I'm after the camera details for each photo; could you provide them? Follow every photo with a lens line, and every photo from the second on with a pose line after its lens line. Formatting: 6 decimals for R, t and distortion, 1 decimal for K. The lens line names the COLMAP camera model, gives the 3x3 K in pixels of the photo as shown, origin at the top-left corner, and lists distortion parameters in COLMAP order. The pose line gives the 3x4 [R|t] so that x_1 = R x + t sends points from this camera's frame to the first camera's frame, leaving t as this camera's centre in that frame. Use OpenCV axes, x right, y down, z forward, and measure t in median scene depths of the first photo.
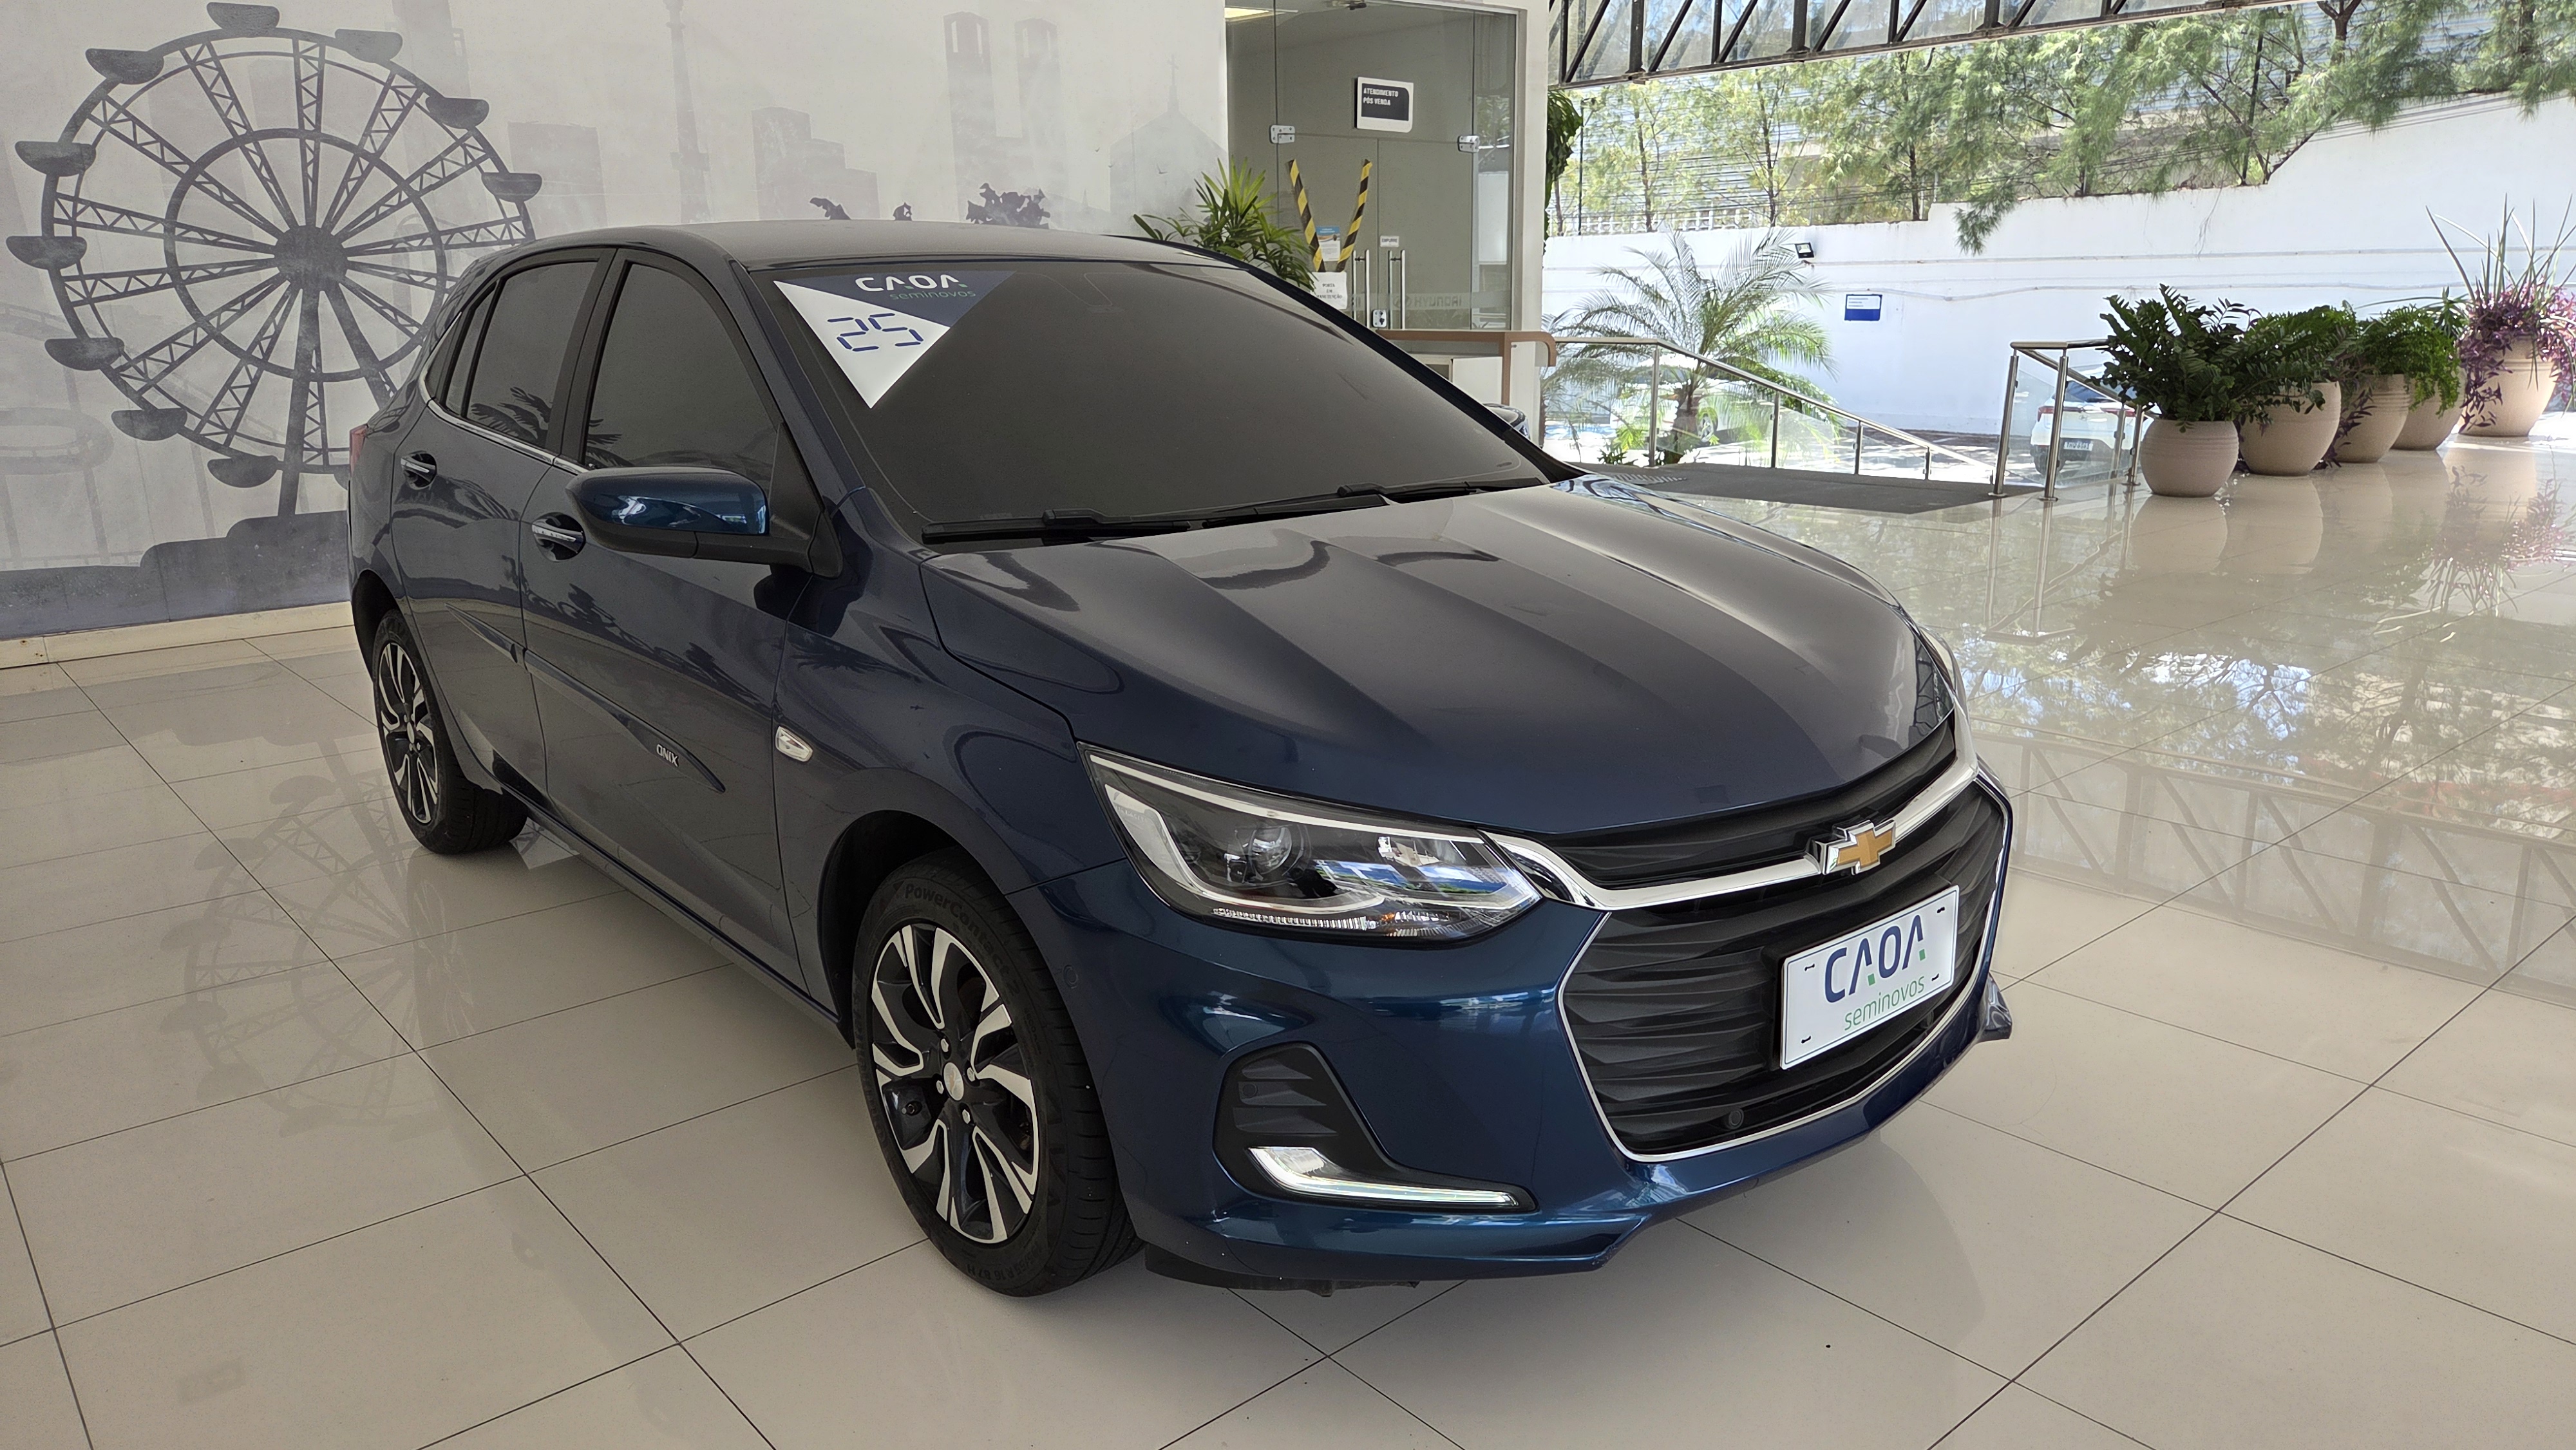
lens RADIAL K [[1722.5, 0, 1282.4], [0, 1722.5, 743.8], [0, 0, 1]] dist [0.070635, -0.065527]
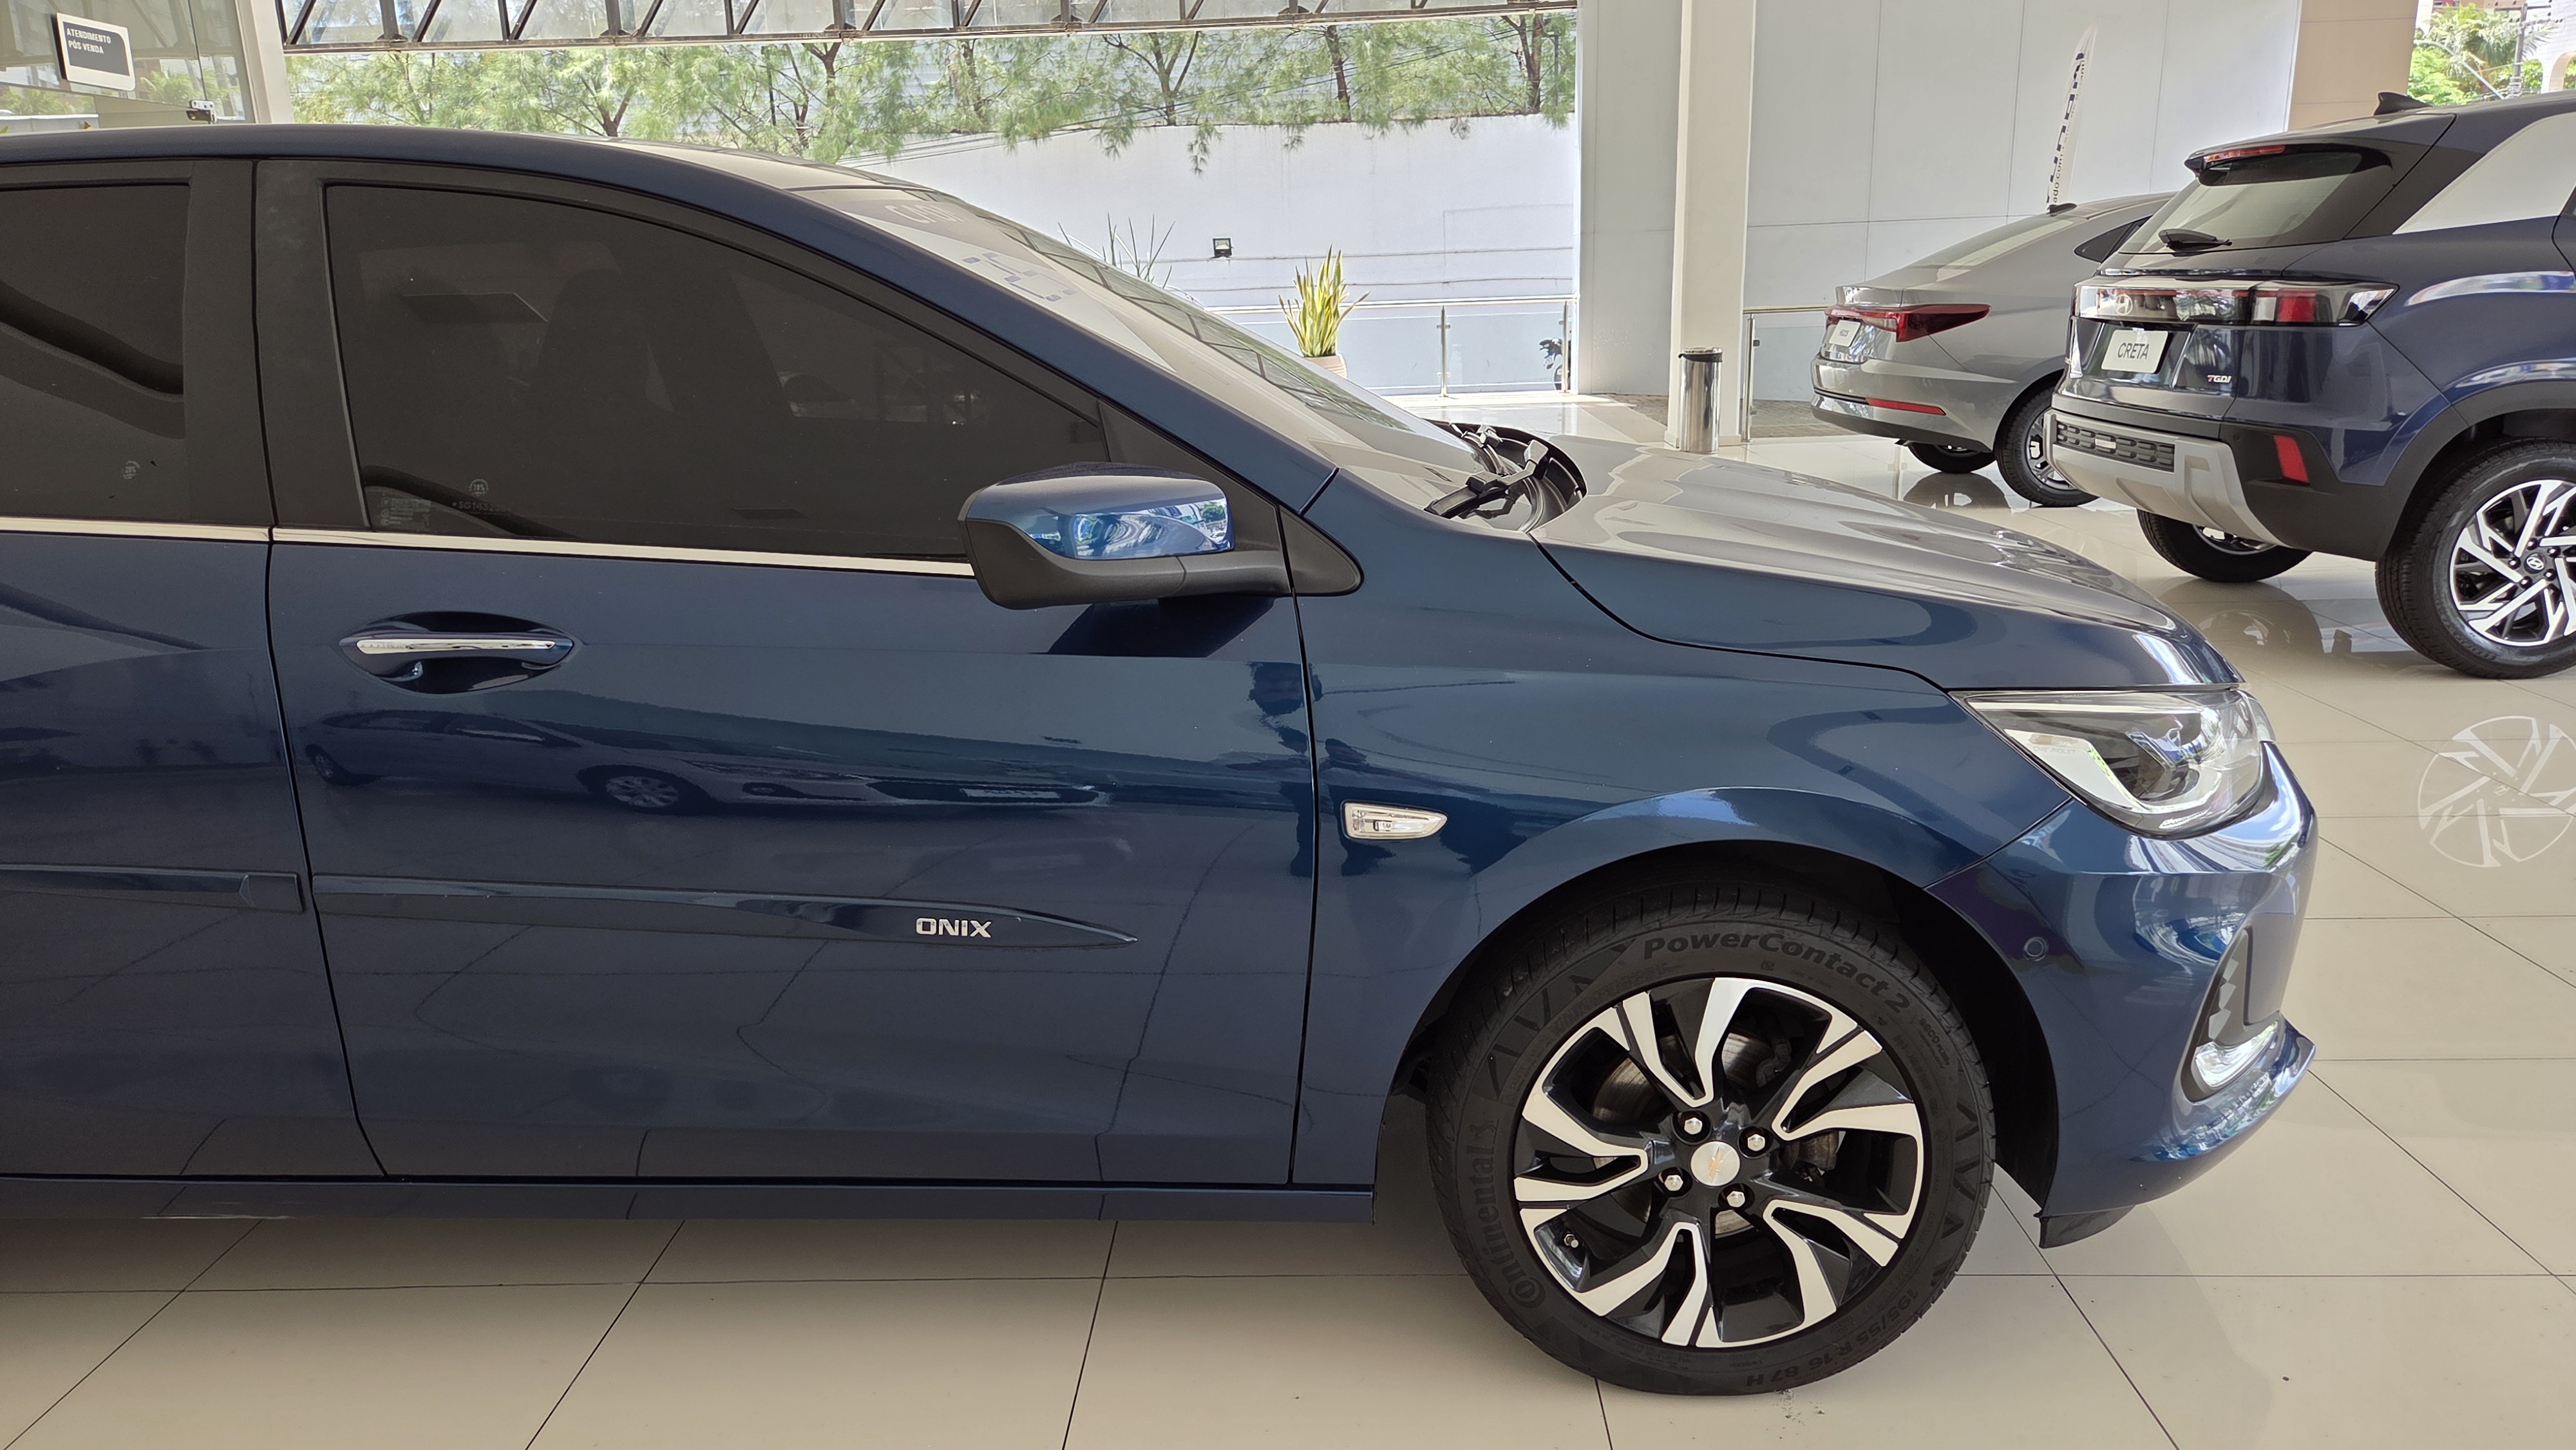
lens RADIAL K [[1705.4, 0, 1271.9], [0, 1705.4, 715.5], [0, 0, 1]] dist [0.076341, -0.067934]
pose [[0.688322, -0.189222, 0.700291, -0.831979], [0.205234, 0.976735, 0.062193, -0.098211], [-0.695767, 0.100915, 0.711143, 0.540520]]
